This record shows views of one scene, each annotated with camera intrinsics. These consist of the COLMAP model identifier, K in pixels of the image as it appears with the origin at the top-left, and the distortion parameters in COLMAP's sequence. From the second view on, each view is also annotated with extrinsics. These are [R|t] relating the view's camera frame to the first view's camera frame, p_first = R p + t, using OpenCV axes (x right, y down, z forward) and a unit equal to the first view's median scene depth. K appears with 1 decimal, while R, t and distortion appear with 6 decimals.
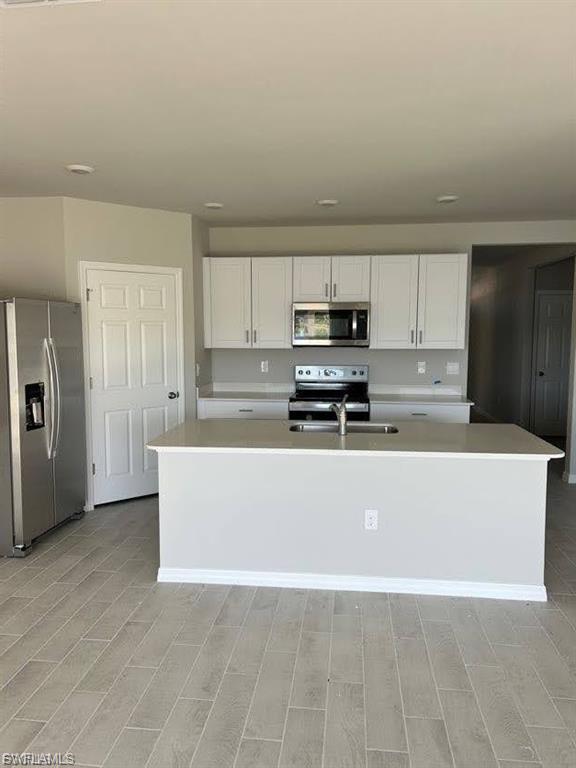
lens RADIAL K [[582.4, 0, 288.0], [0, 582.4, 384.0], [0, 0, 1]] dist [0.073258, -0.106943]
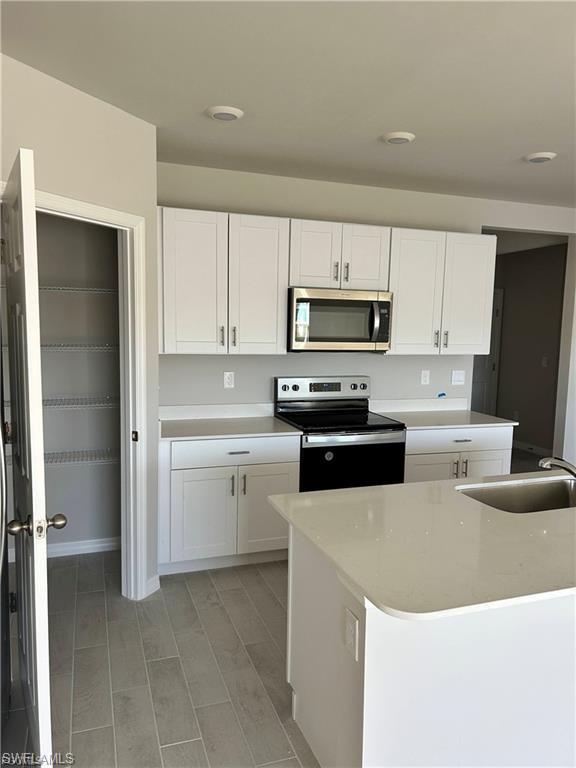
lens RADIAL K [[576.8, 0, 288.0], [0, 576.8, 384.0], [0, 0, 1]] dist [0.070287, -0.091496]
pose [[0.889107, -0.026702, 0.456920, -0.301547], [0.023091, 0.999642, 0.013485, -0.035263], [-0.457117, -0.001439, 0.889405, 0.398043]]
